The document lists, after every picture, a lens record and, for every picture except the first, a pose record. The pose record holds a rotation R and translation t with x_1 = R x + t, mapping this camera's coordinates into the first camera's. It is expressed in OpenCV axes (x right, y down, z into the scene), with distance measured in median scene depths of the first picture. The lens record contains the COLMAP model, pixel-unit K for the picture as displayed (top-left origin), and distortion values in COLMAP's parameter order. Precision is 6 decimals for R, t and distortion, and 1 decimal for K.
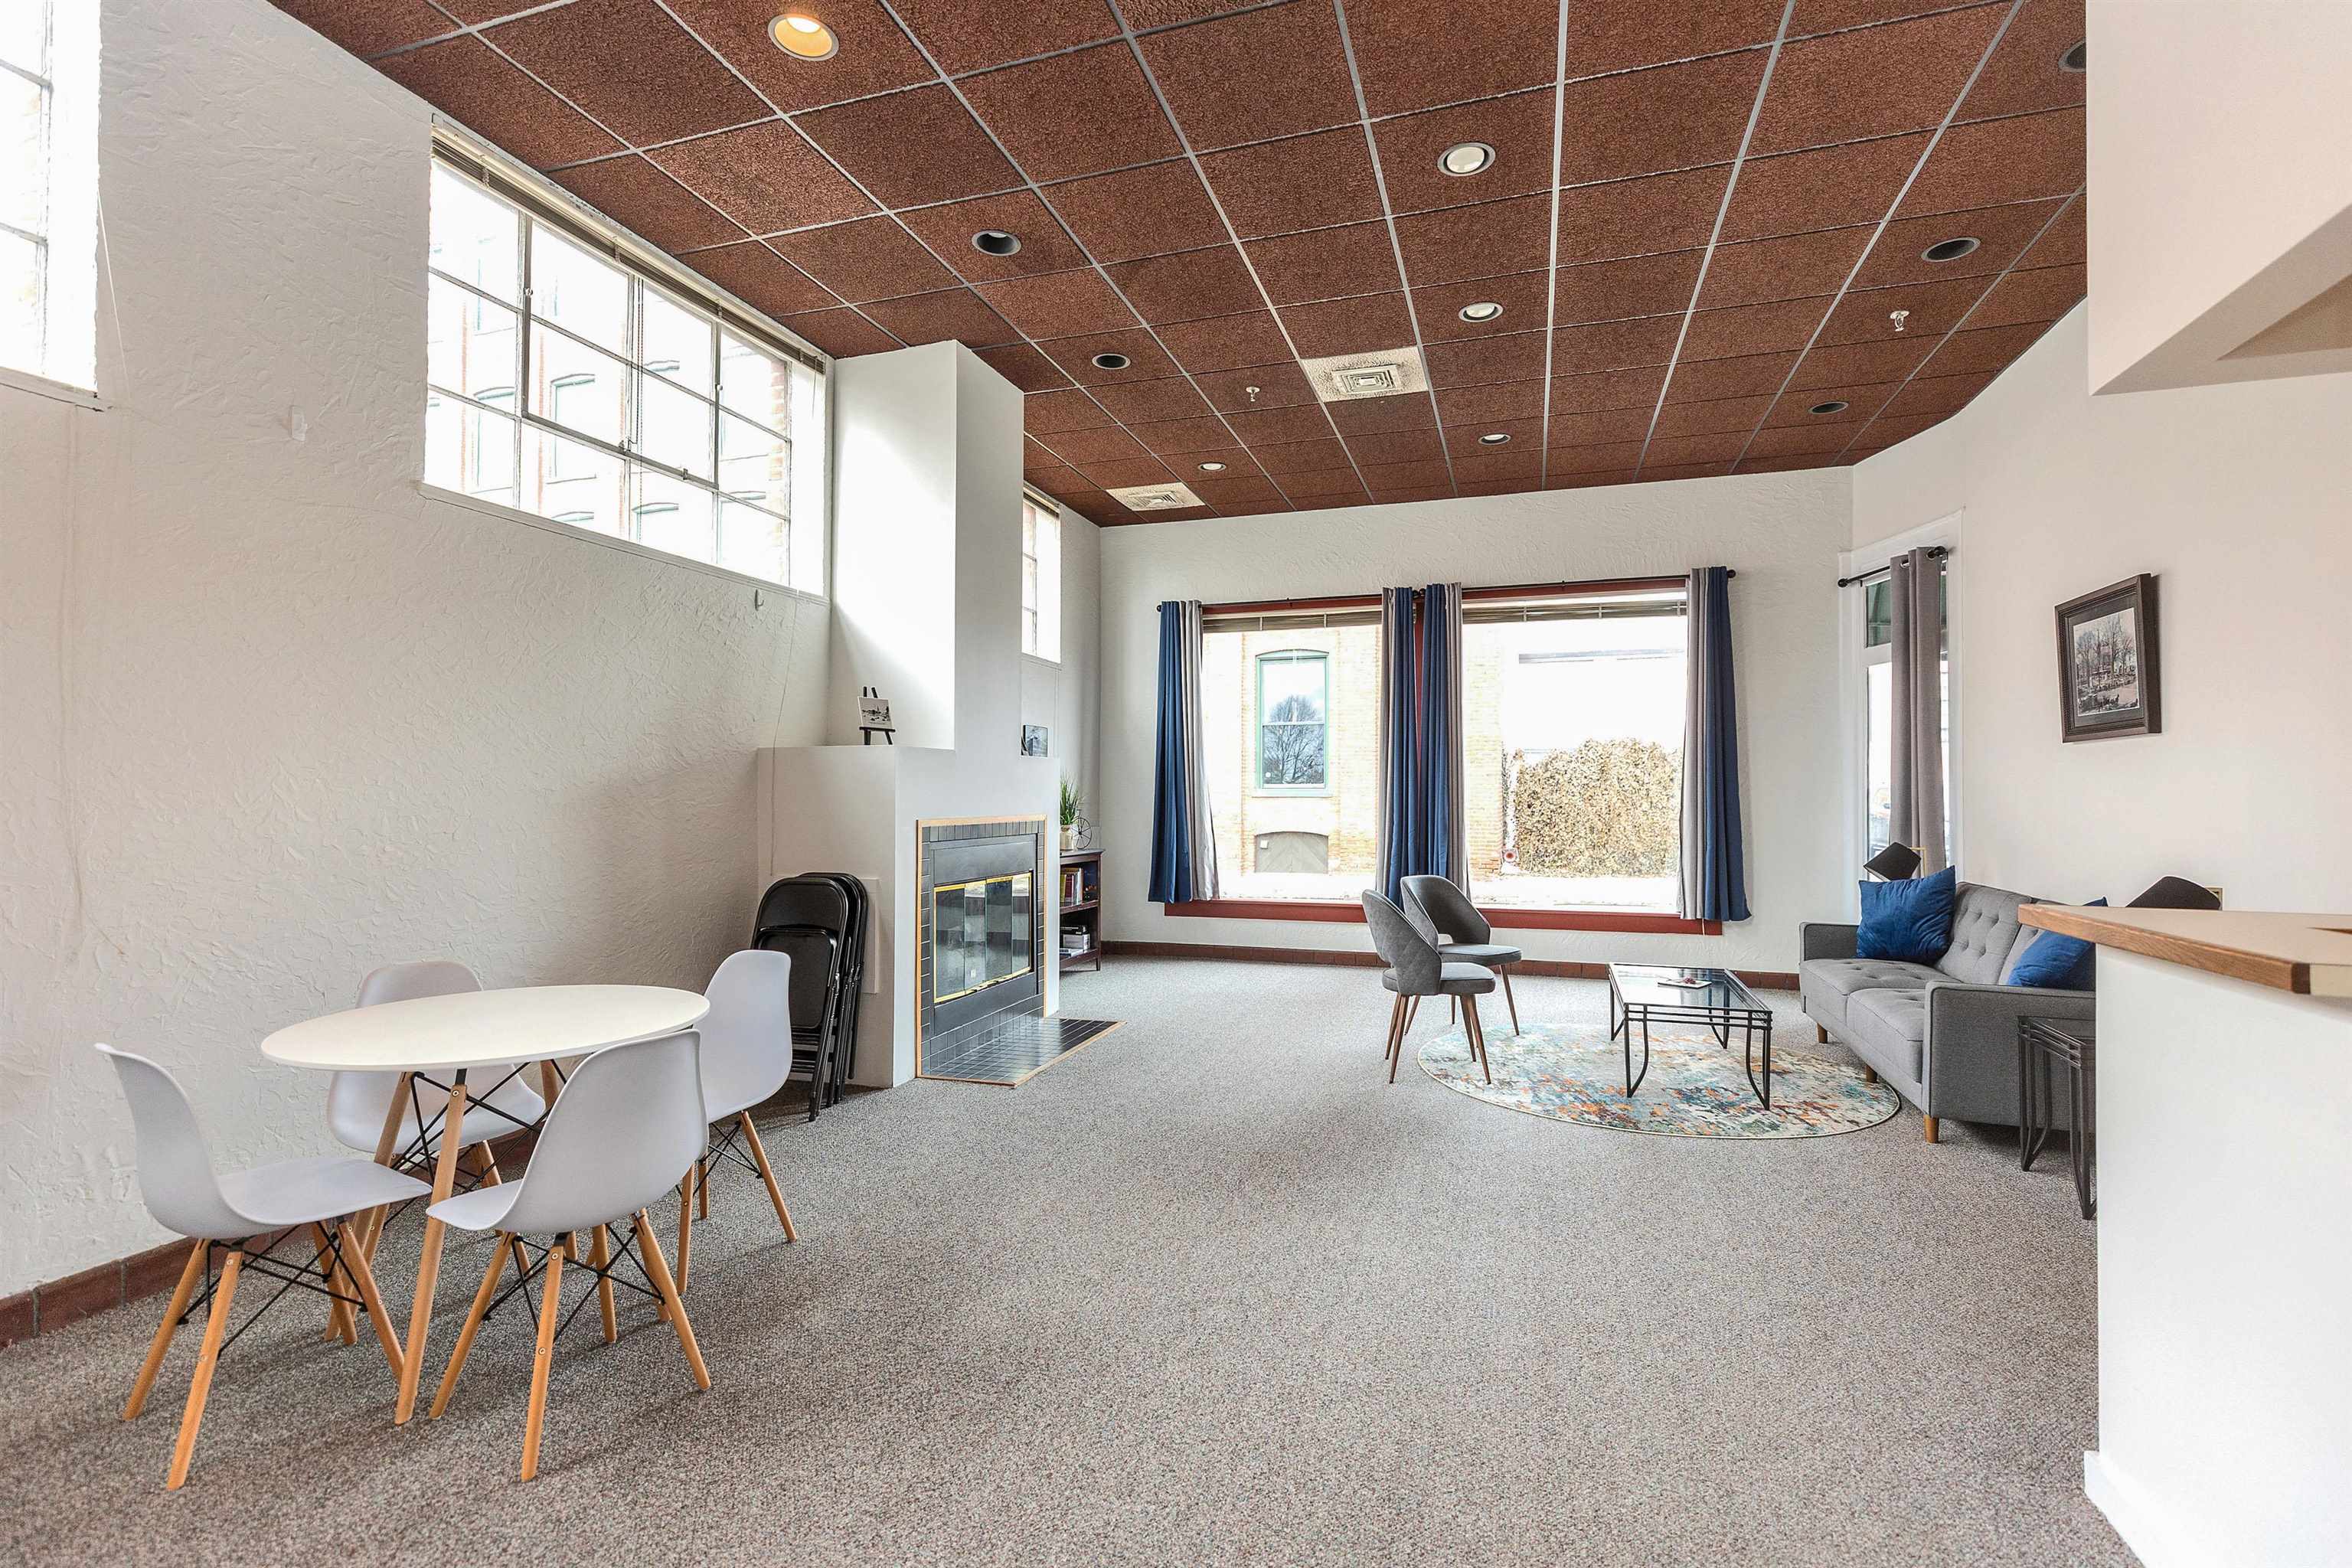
lens RADIAL K [[1053.6, 0, 1163.5], [0, 1053.6, 788.8], [0, 0, 1]] dist [0.004625, -0.000207]
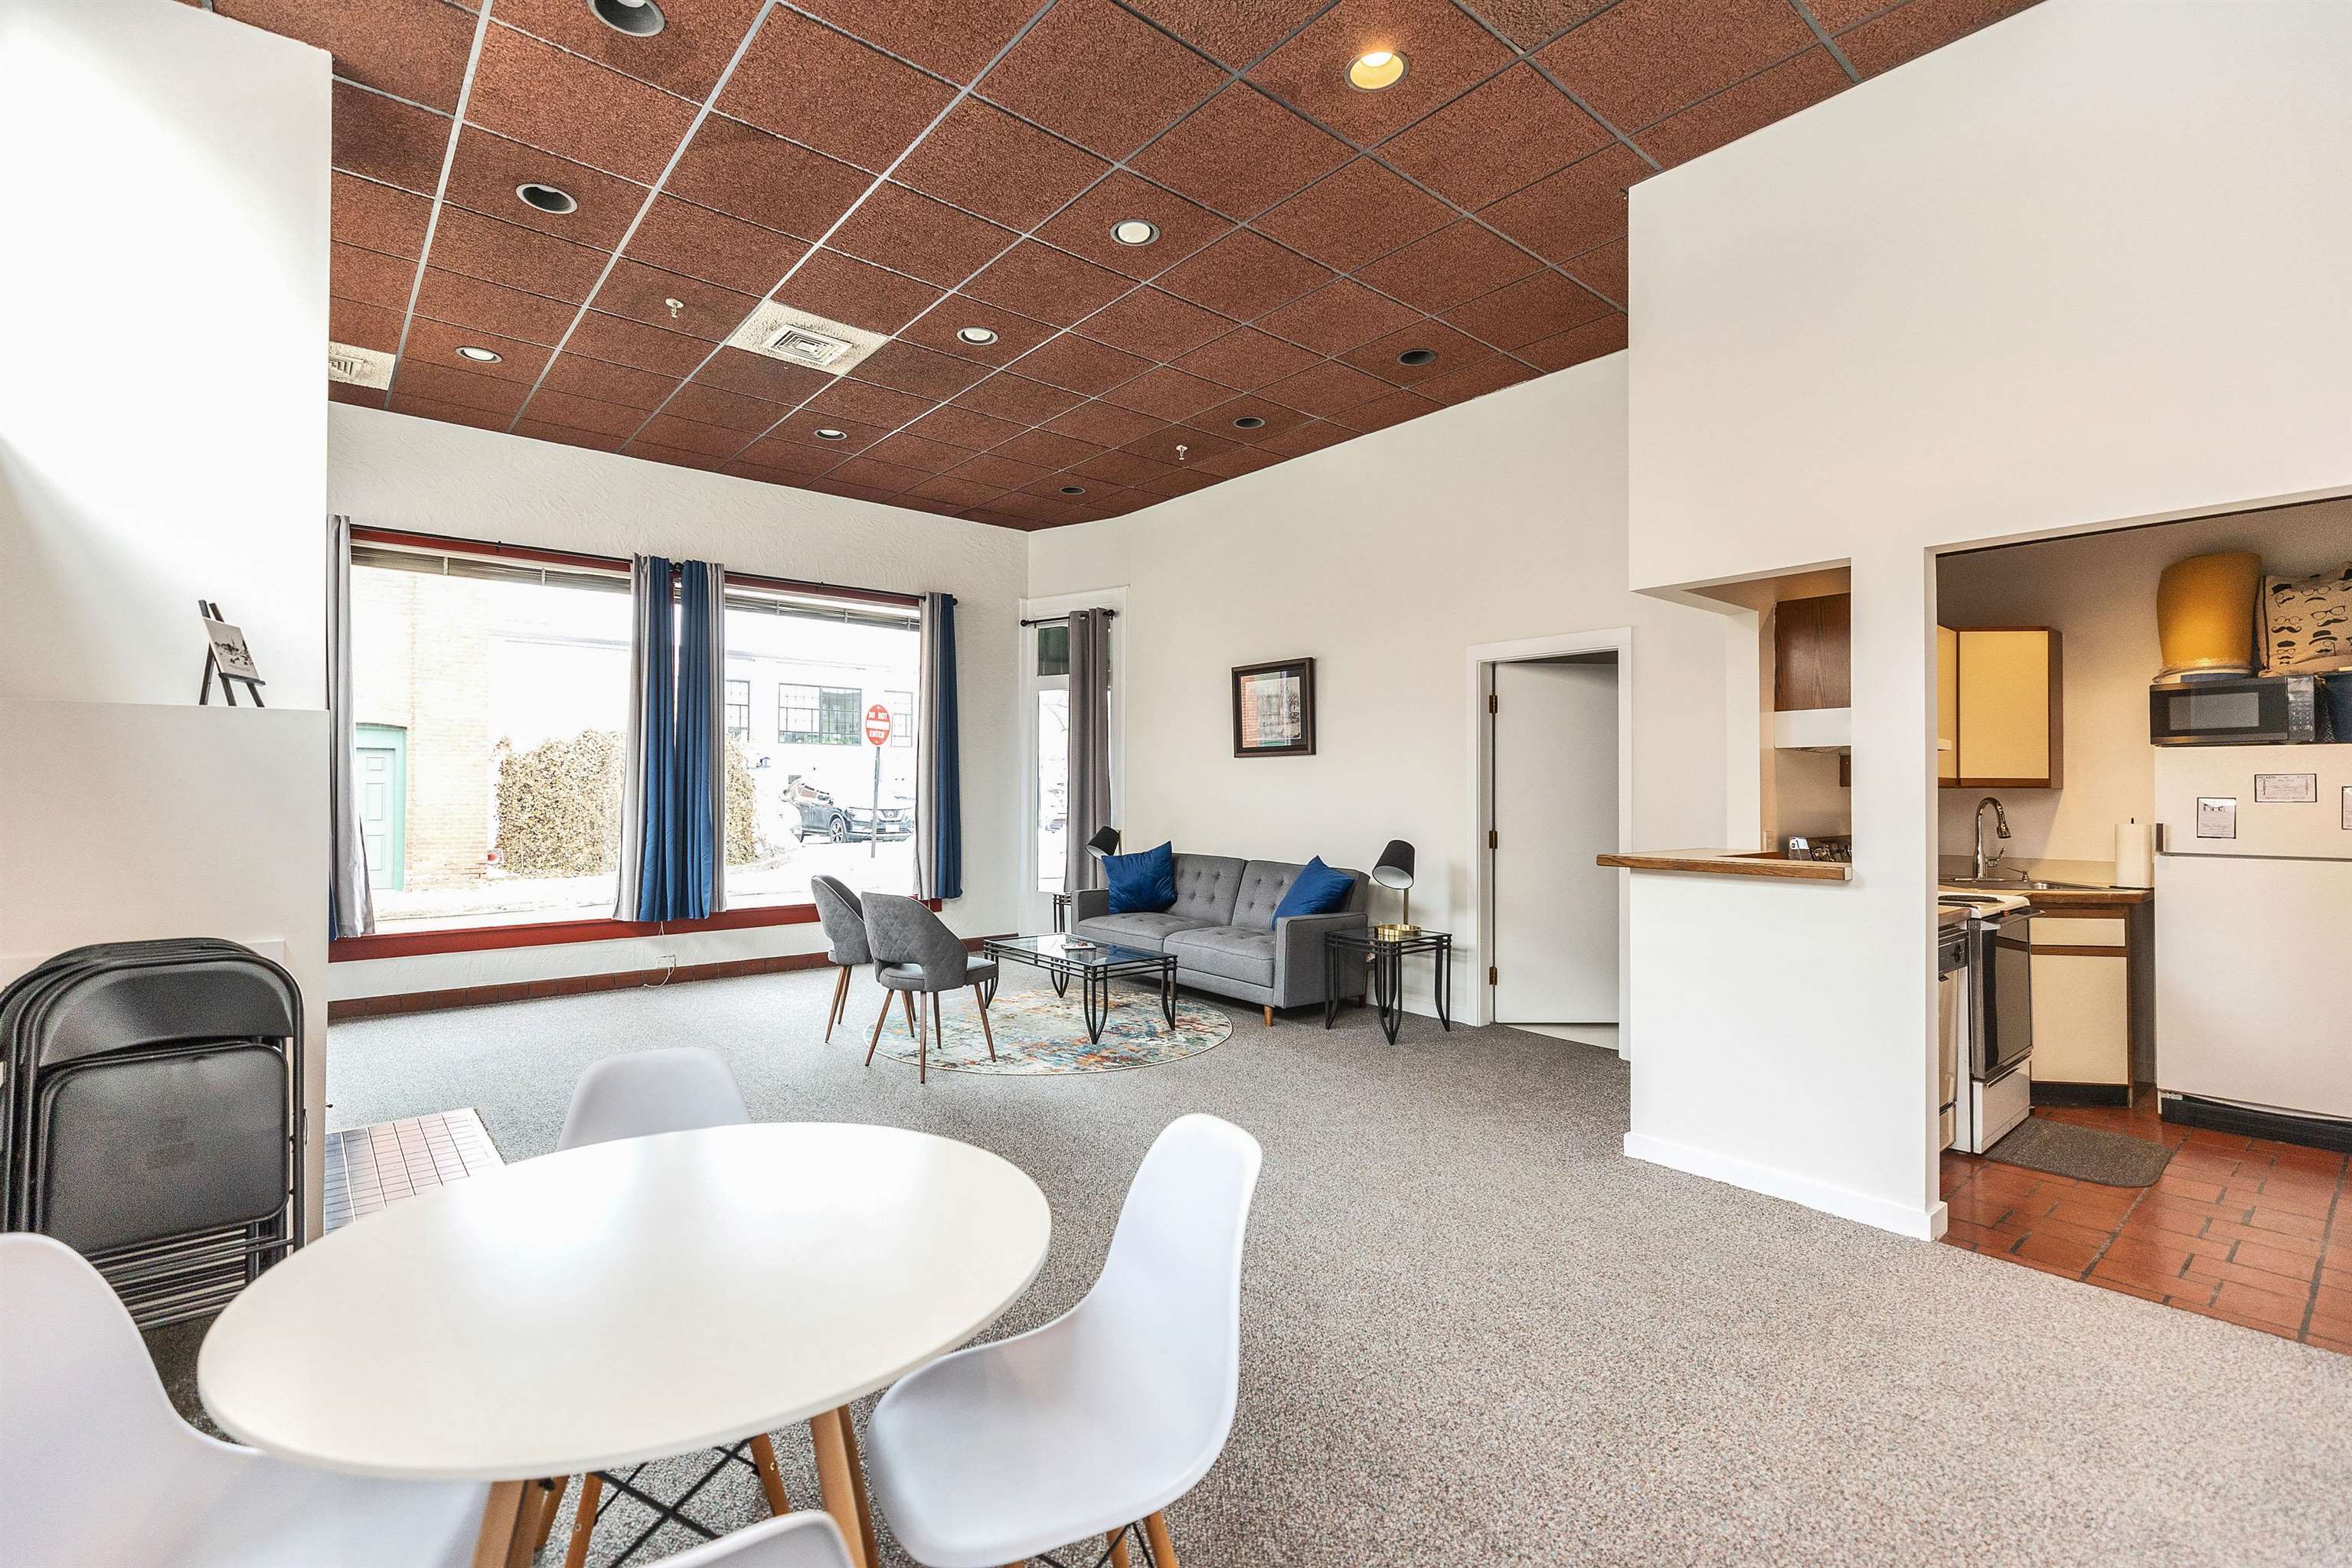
lens RADIAL K [[1053.6, 0, 1153.0], [0, 1053.6, 779.4], [0, 0, 1]] dist [0.004625, -0.000207]
pose [[0.538211, 0.008779, 0.842765, -0.361385], [-0.007447, 0.999956, -0.005660, -0.001683], [-0.842777, -0.003230, 0.538252, 0.204180]]
